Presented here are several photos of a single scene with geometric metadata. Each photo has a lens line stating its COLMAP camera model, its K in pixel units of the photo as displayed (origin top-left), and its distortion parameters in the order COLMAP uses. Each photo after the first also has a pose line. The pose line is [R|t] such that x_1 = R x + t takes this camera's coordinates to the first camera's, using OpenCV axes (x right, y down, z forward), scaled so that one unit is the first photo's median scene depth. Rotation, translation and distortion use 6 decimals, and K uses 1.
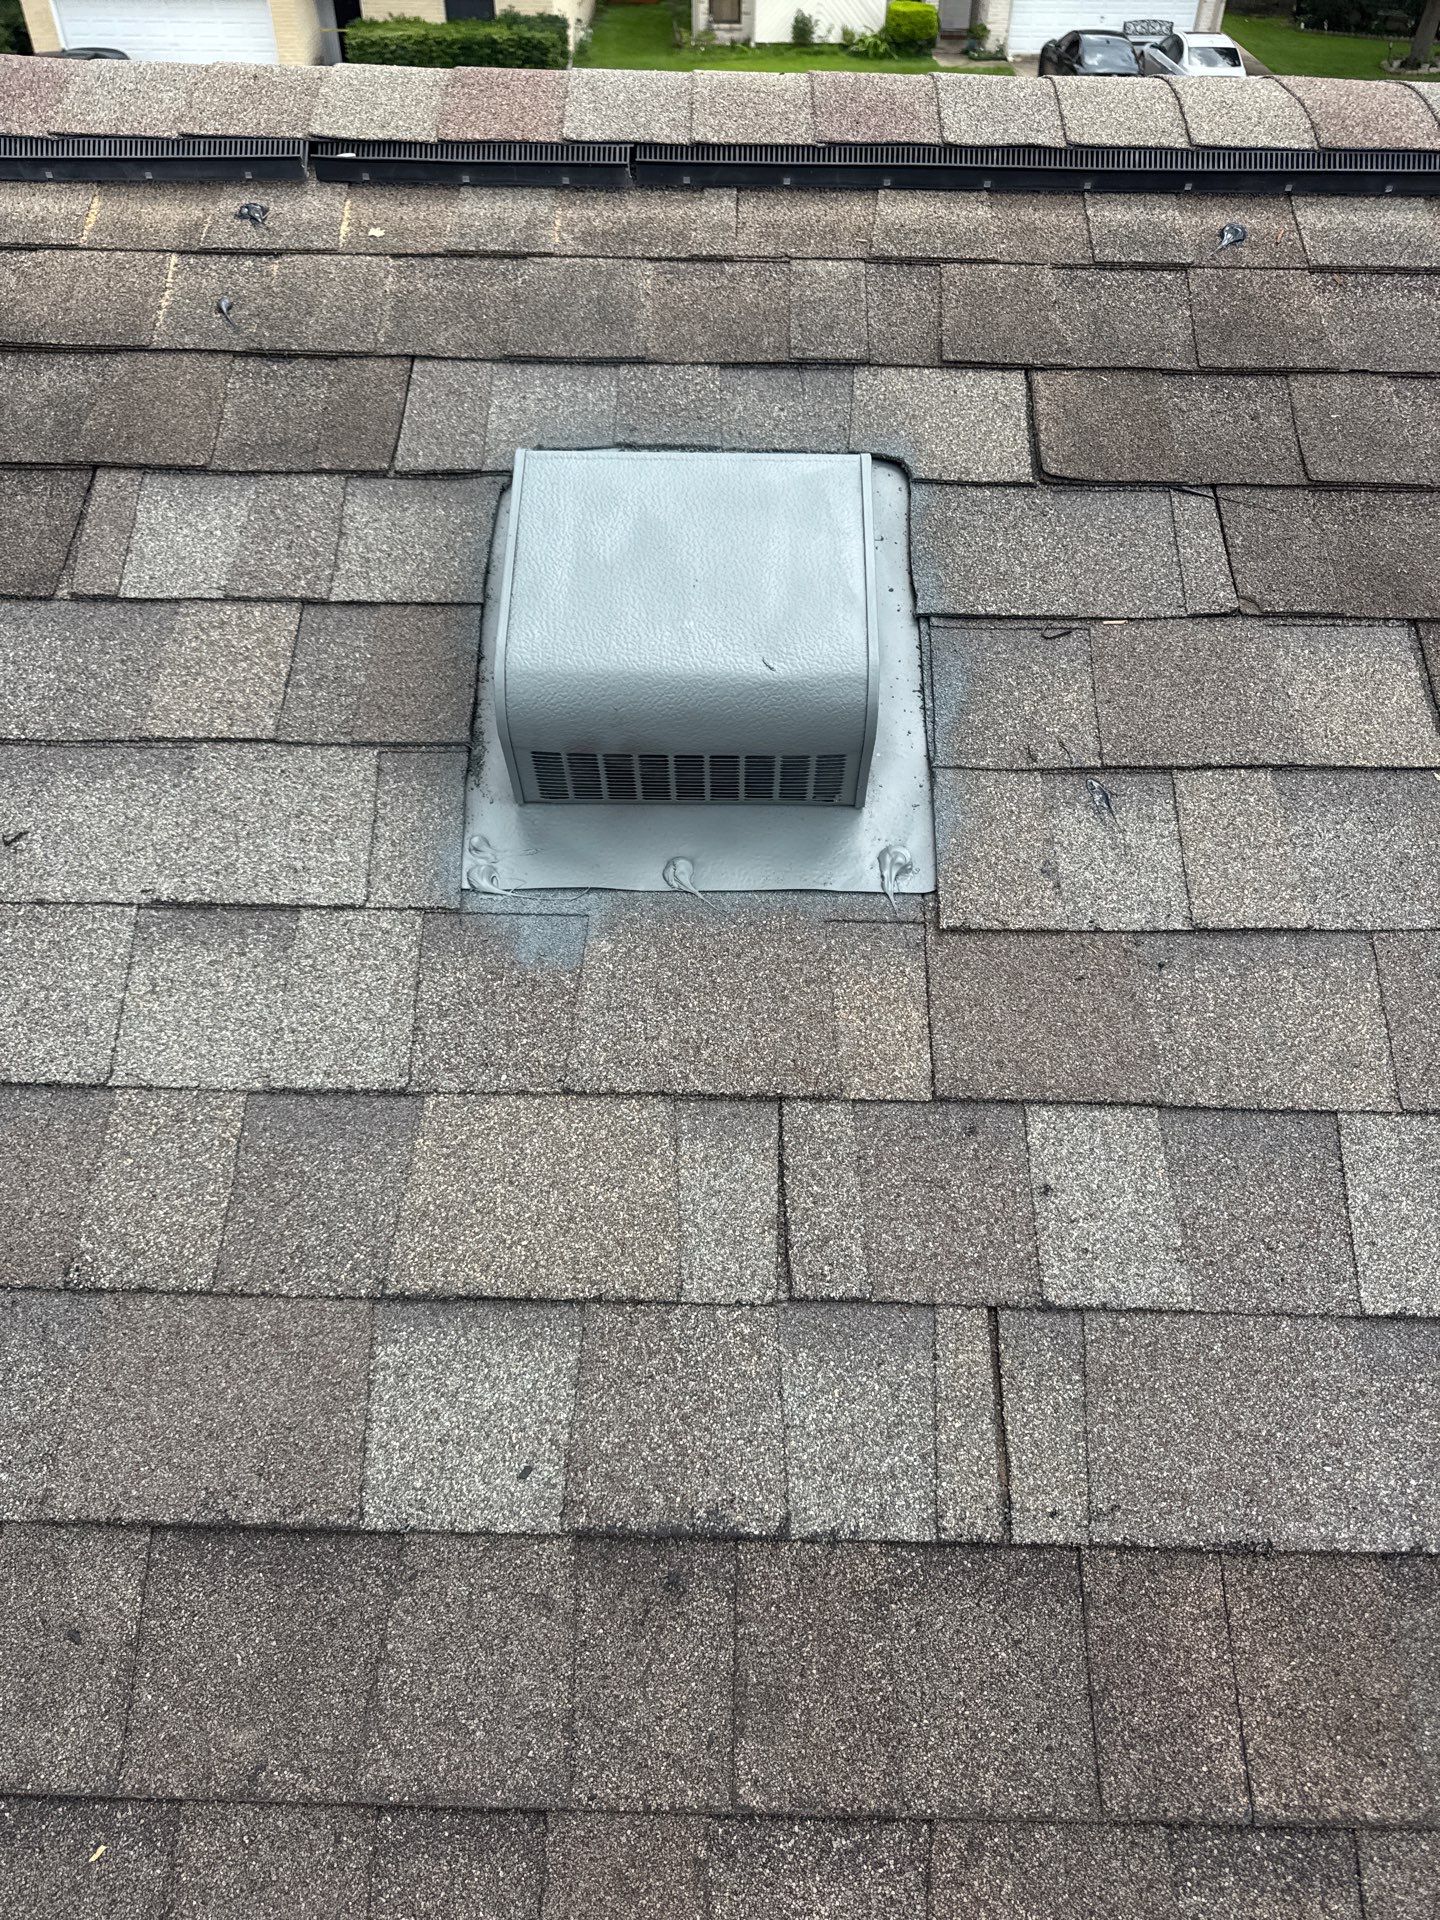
lens RADIAL K [[1407.8, 0, 747.2], [0, 1407.8, 946.0], [0, 0, 1]] dist [-0.004015, -0.001545]
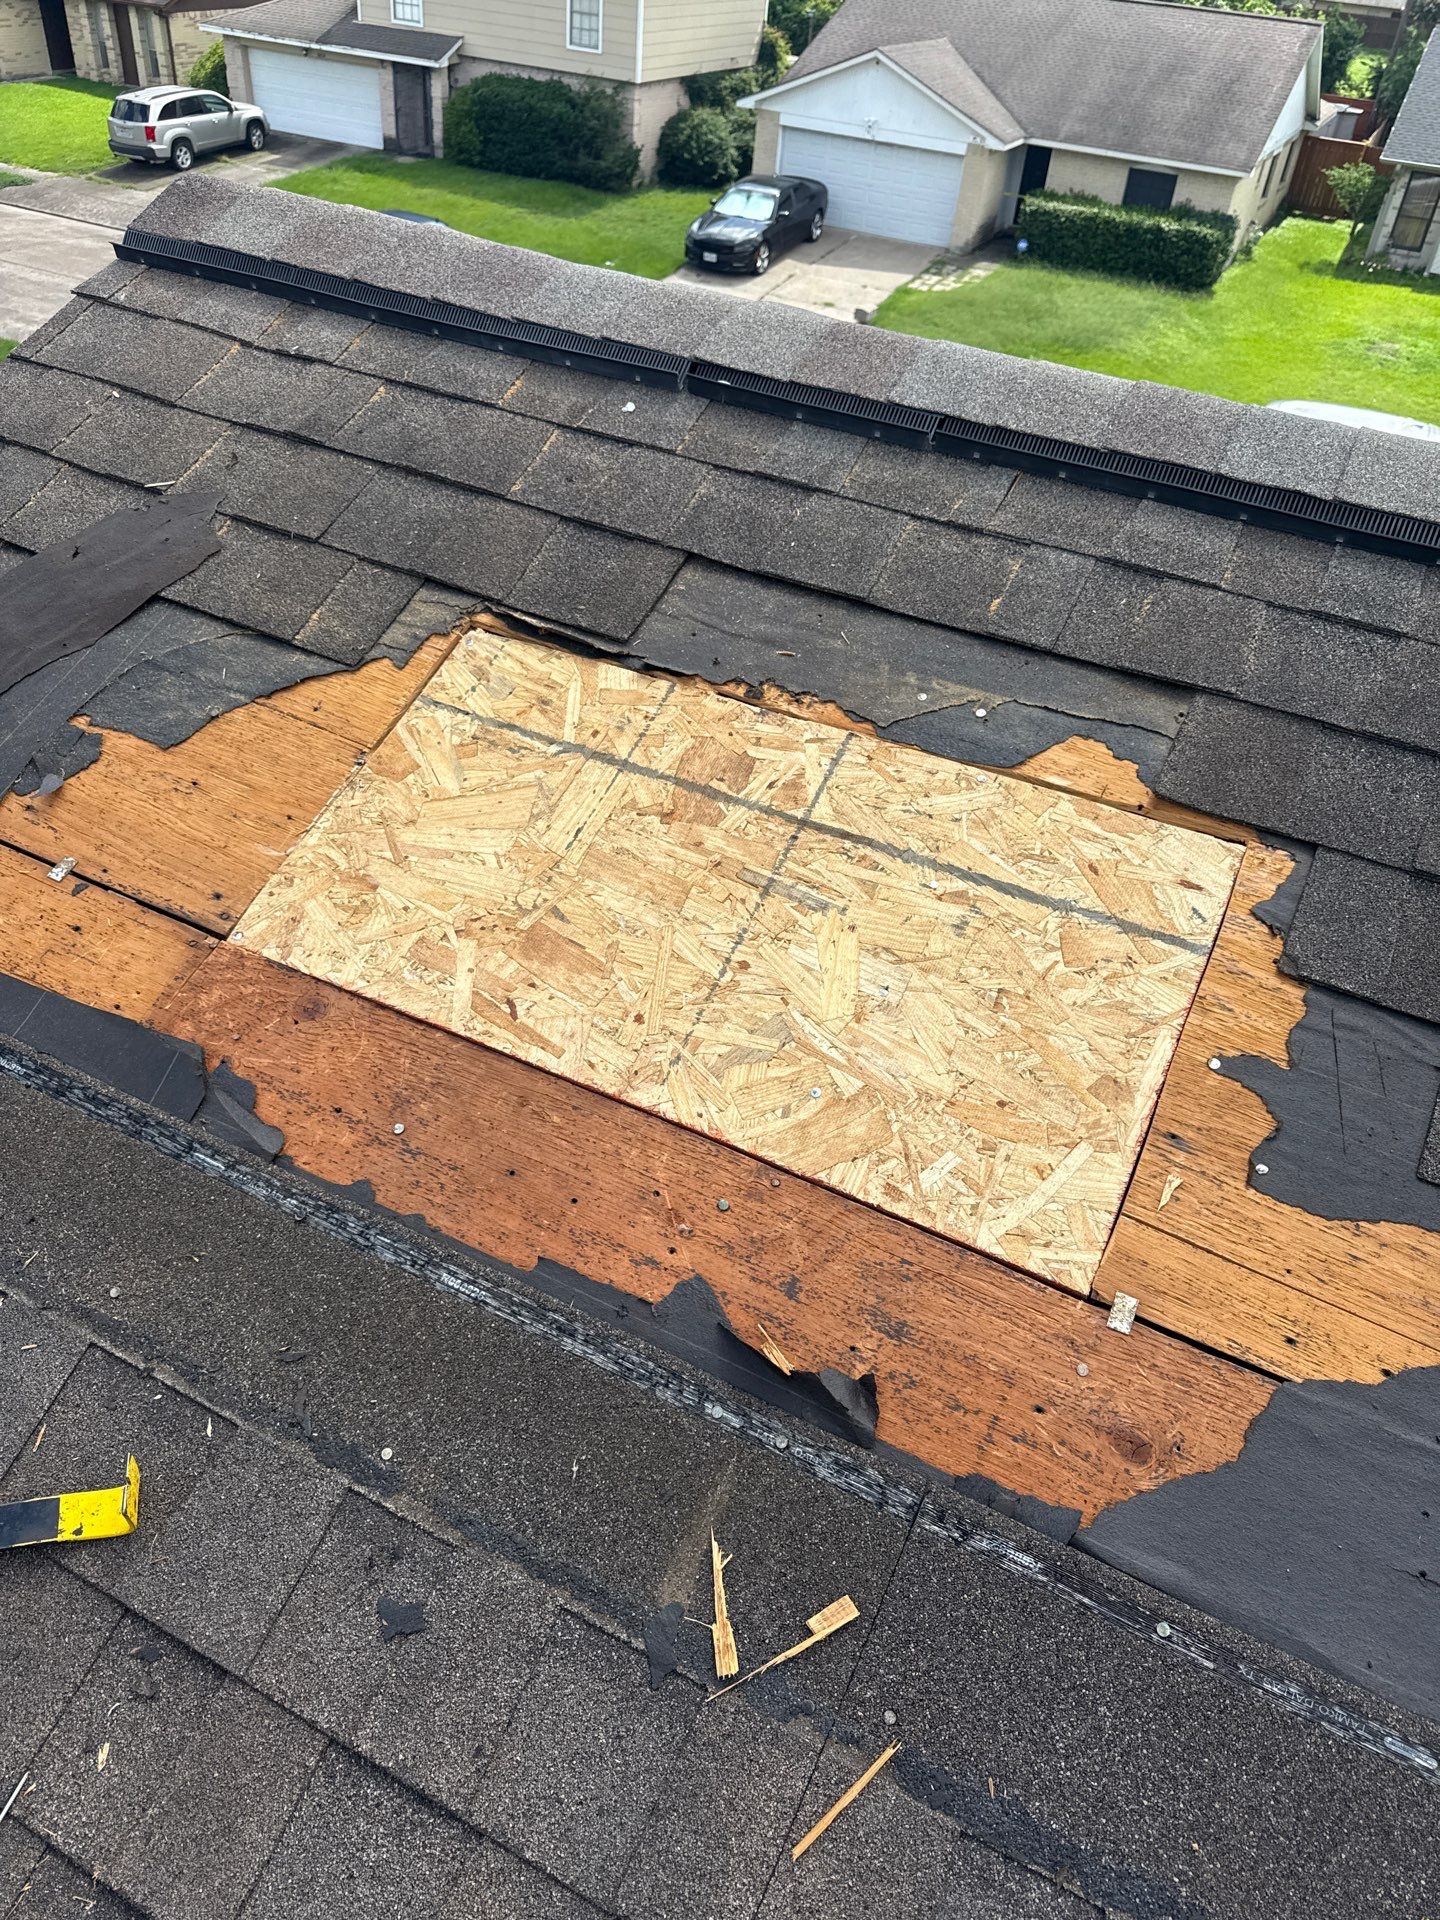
lens RADIAL K [[1409.0, 0, 720.0], [0, 1409.0, 960.0], [0, 0, 1]] dist [-0.014673, 0.003878]
pose [[0.897910, 0.316965, -0.305434, 0.295560], [-0.339975, 0.940132, -0.023831, -0.074711], [0.279595, 0.125238, 0.951915, -0.108313]]
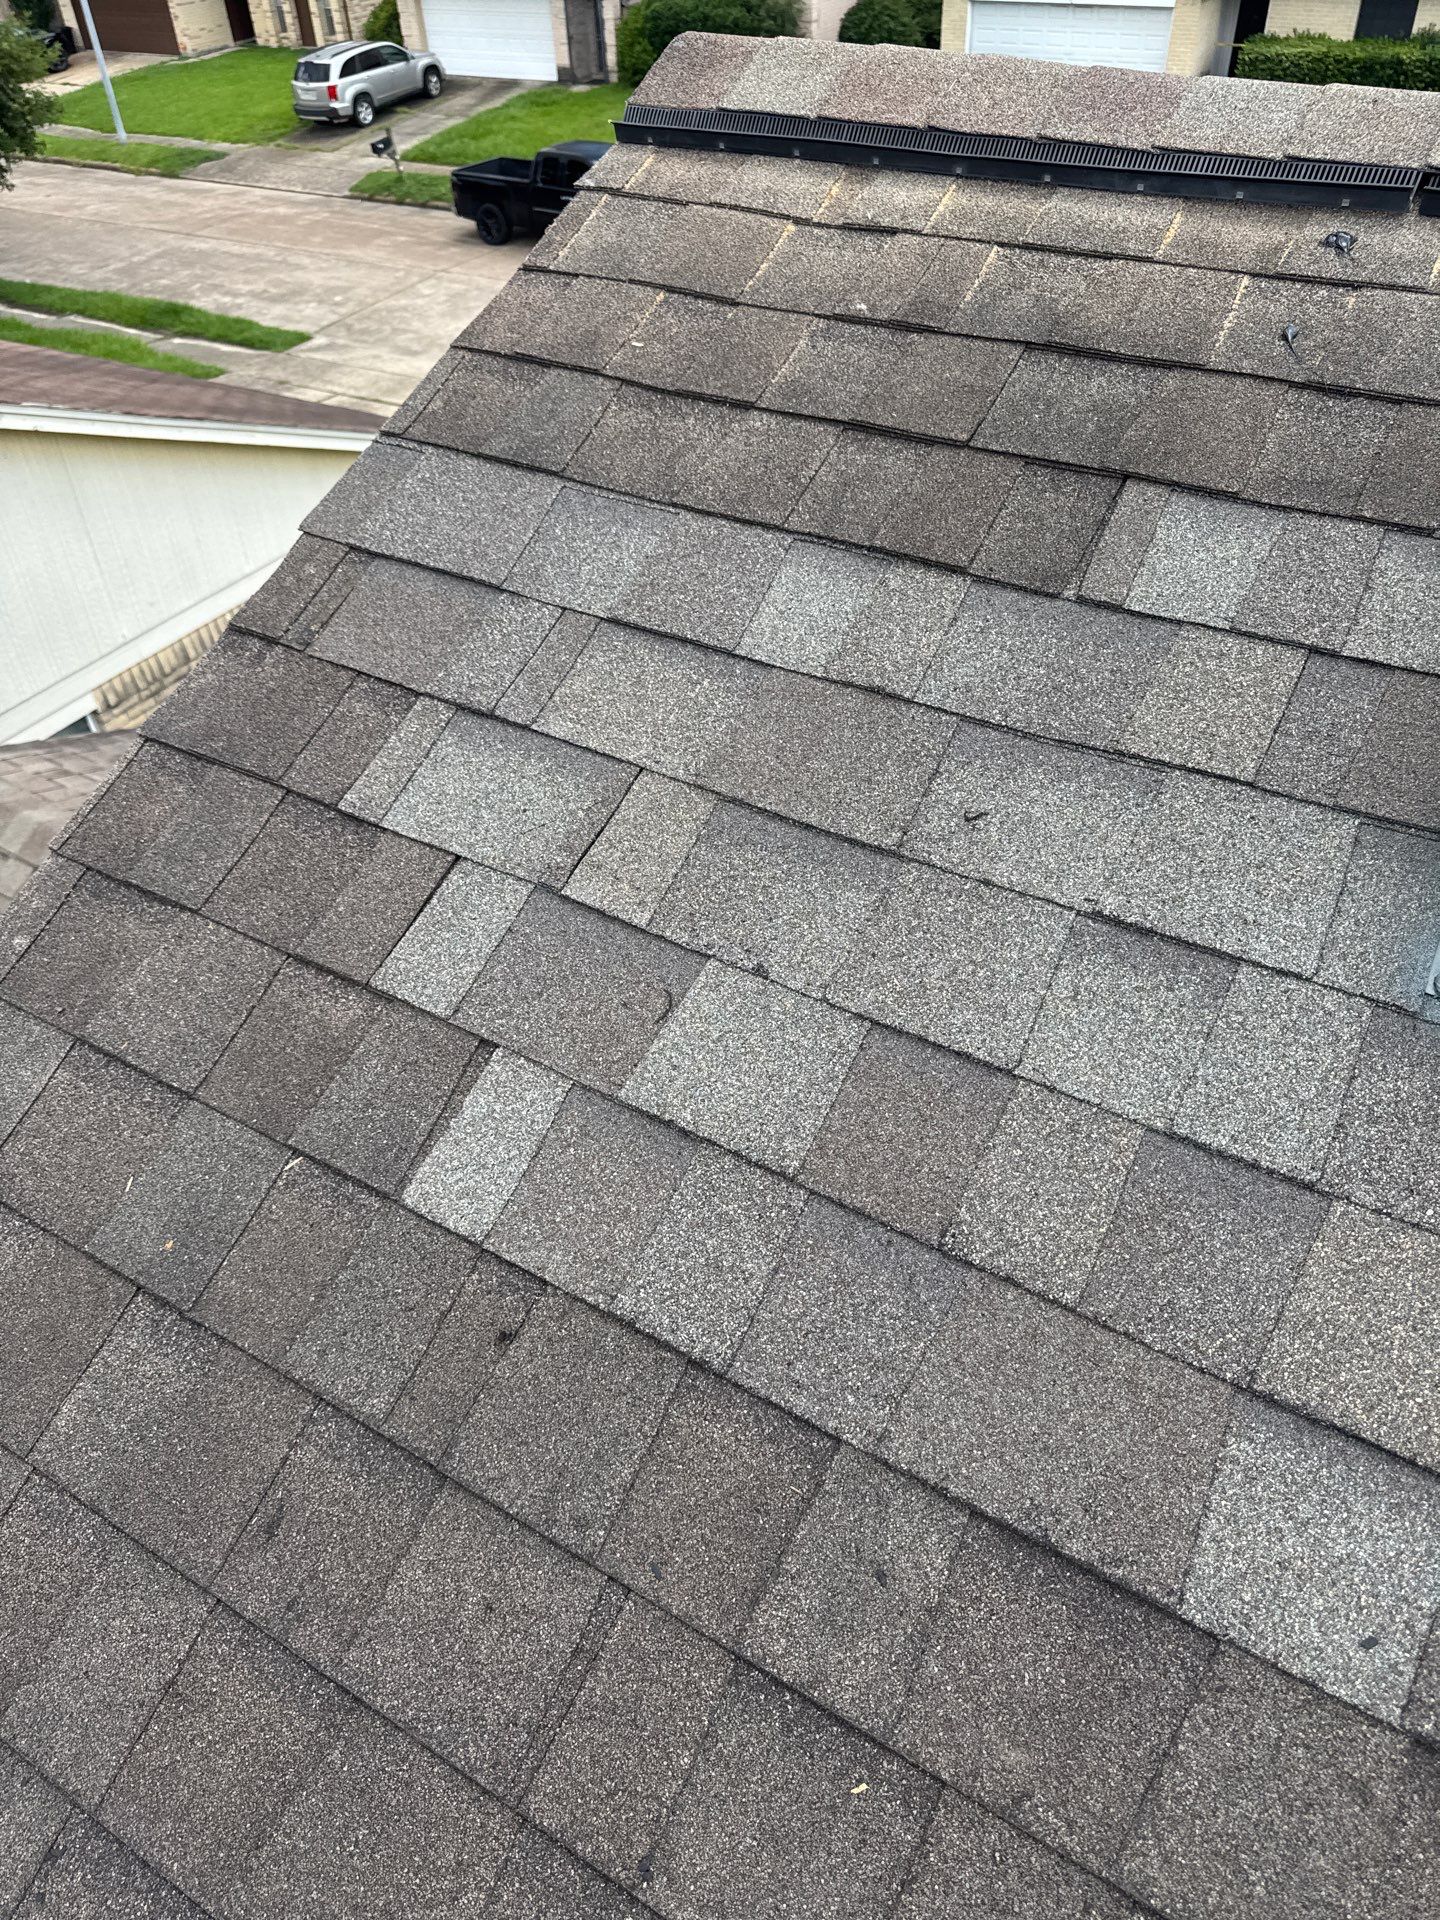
lens RADIAL K [[1408.0, 0, 694.8], [0, 1408.0, 952.2], [0, 0, 1]] dist [0.008753, -0.014359]
pose [[0.856094, 0.297306, -0.422744, -0.207961], [-0.299193, 0.952066, 0.063673, 0.015893], [0.421411, 0.071973, 0.904009, -0.030431]]
